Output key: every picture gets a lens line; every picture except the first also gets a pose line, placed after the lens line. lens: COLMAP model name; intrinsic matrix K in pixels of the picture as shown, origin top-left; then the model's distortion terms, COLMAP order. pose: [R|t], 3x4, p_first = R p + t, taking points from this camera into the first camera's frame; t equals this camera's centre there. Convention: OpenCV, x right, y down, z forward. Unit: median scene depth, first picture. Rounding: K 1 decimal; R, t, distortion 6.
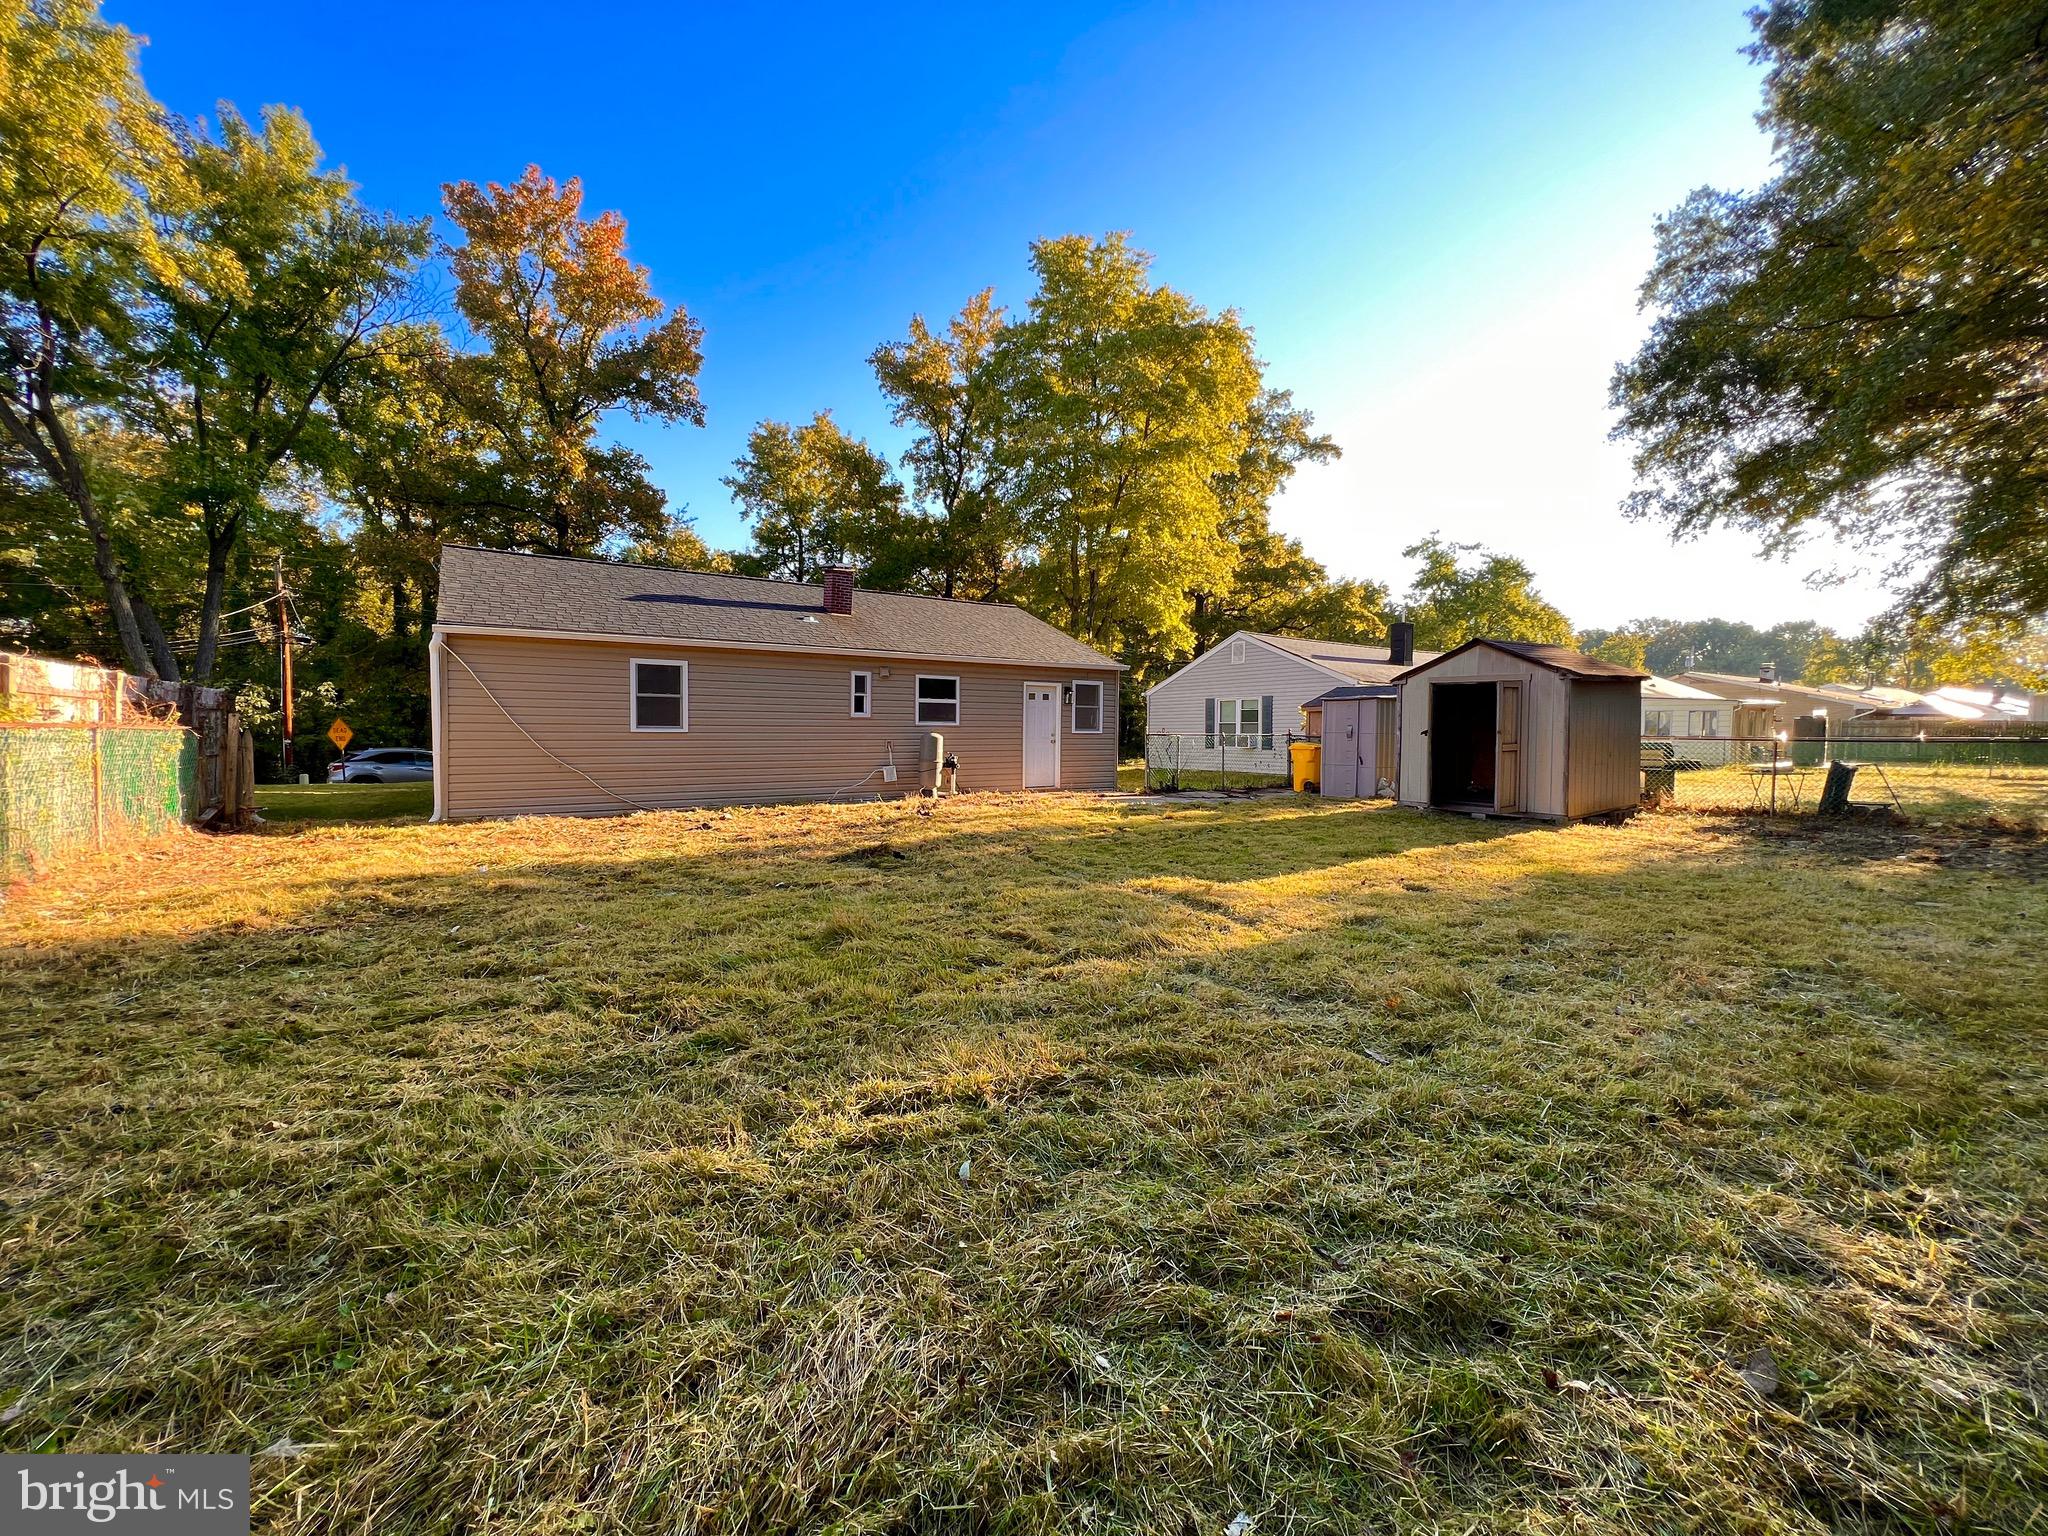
lens RADIAL K [[815.0, 0, 1017.9], [0, 815.0, 751.7], [0, 0, 1]] dist [-0.001321, 0.000317]
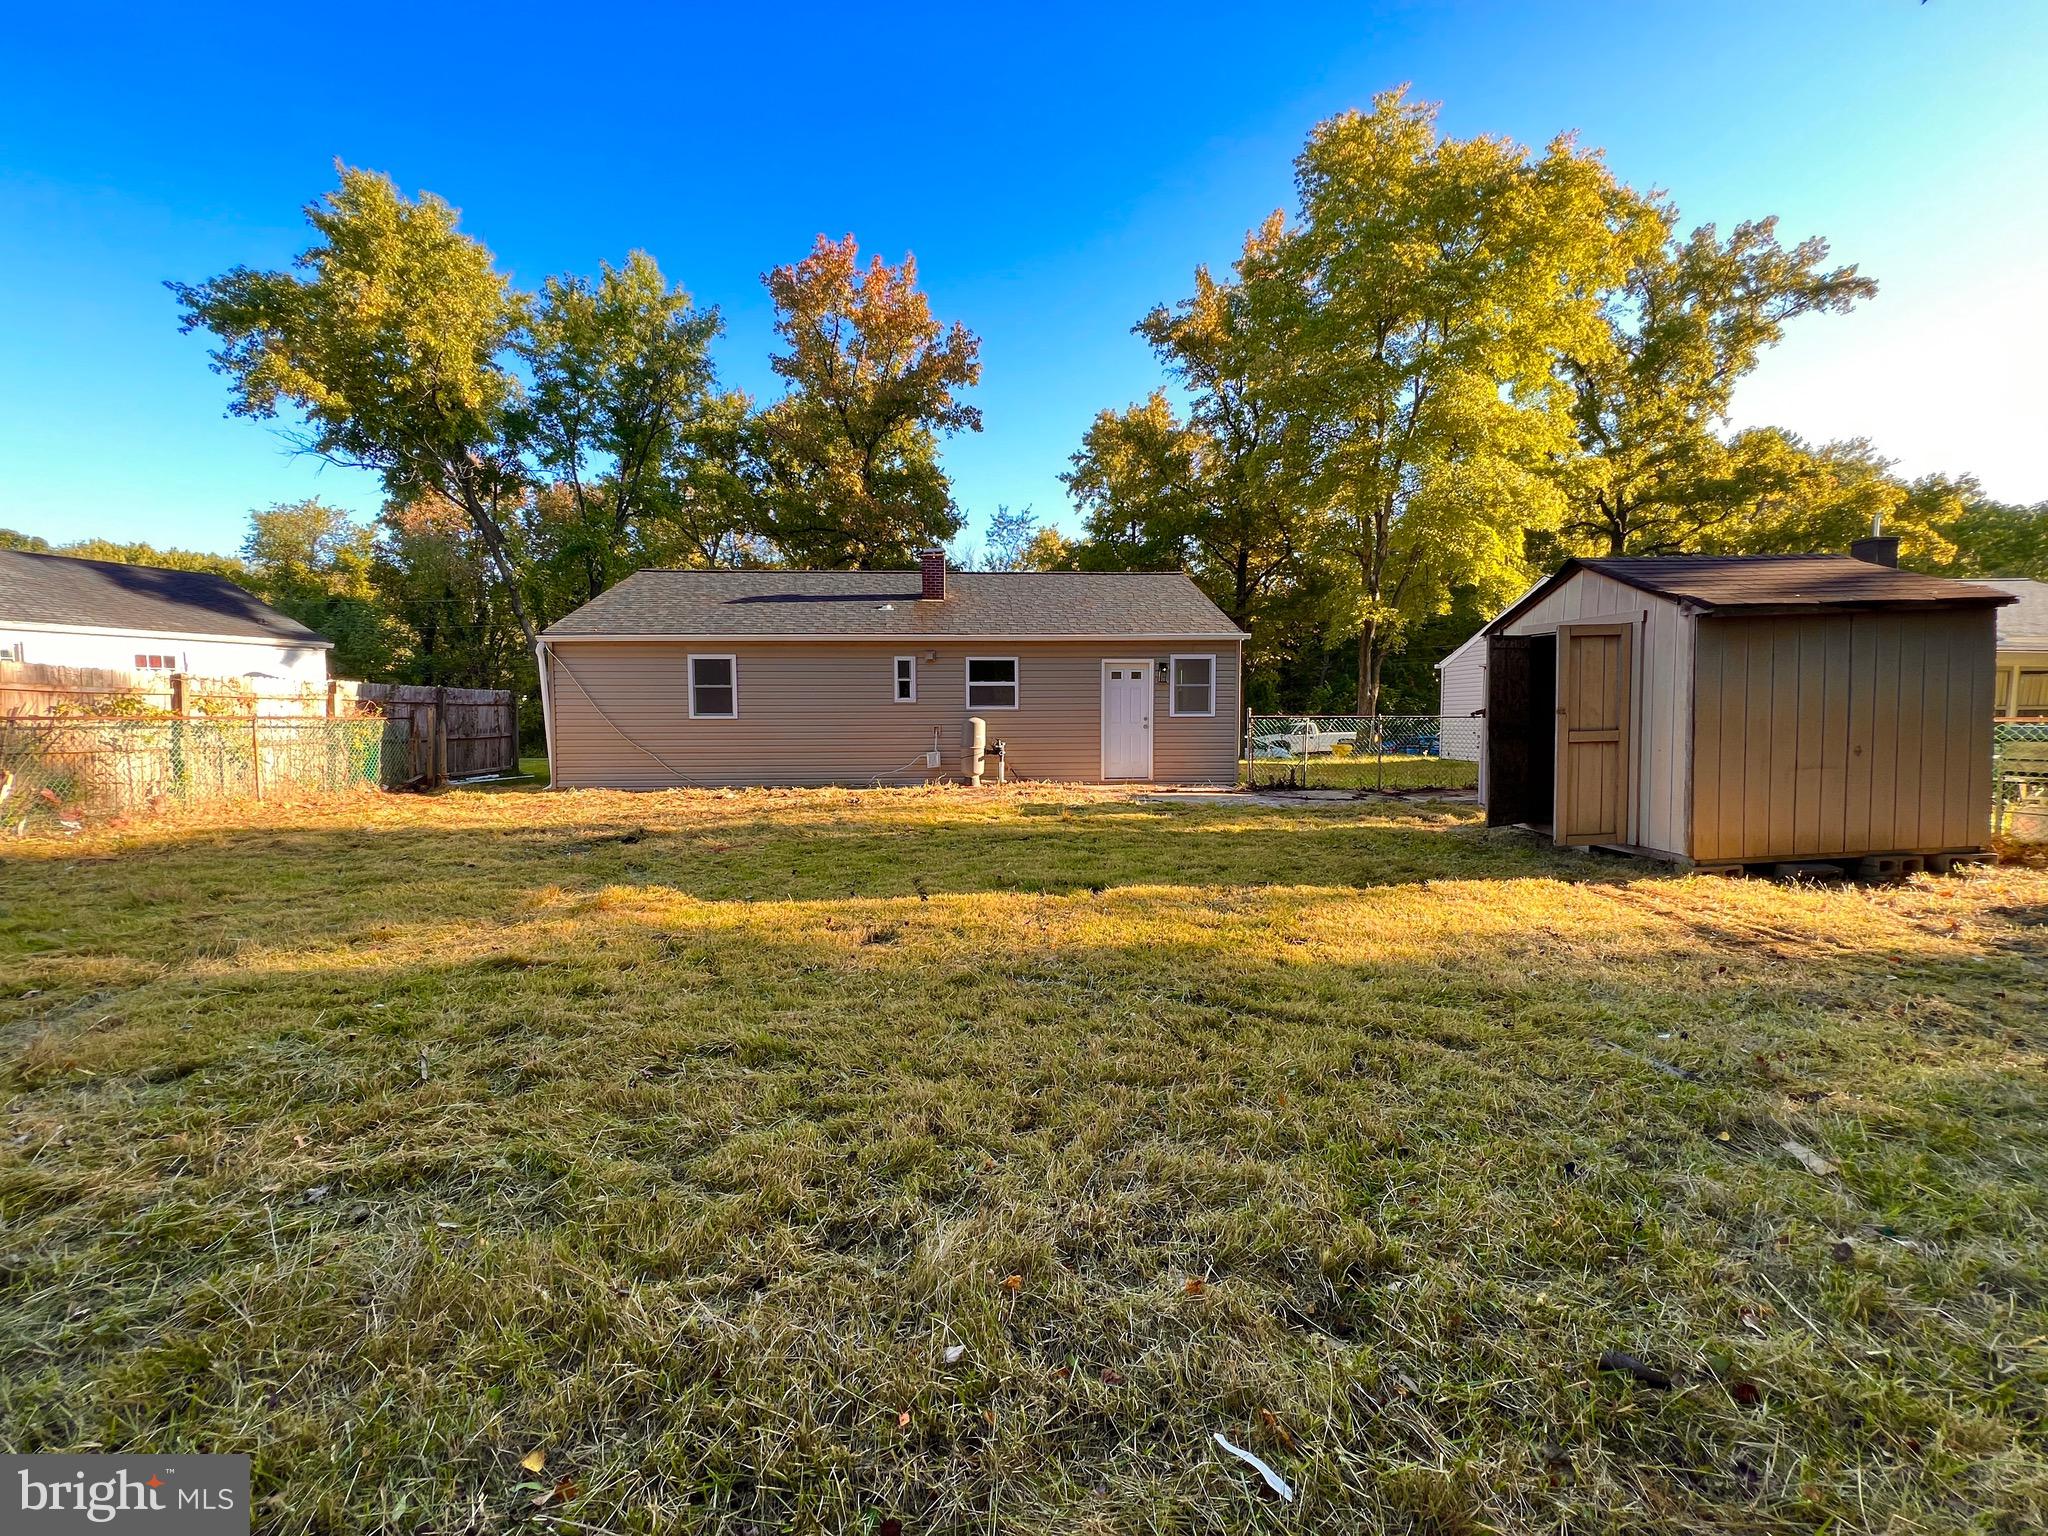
lens RADIAL K [[815.0, 0, 1017.9], [0, 815.0, 751.7], [0, 0, 1]] dist [-0.001321, 0.000317]
pose [[0.858750, 0.014535, -0.512189, 0.362879], [-0.004574, 0.999775, 0.020704, -0.002864], [0.512374, -0.015437, 0.858623, 0.178962]]
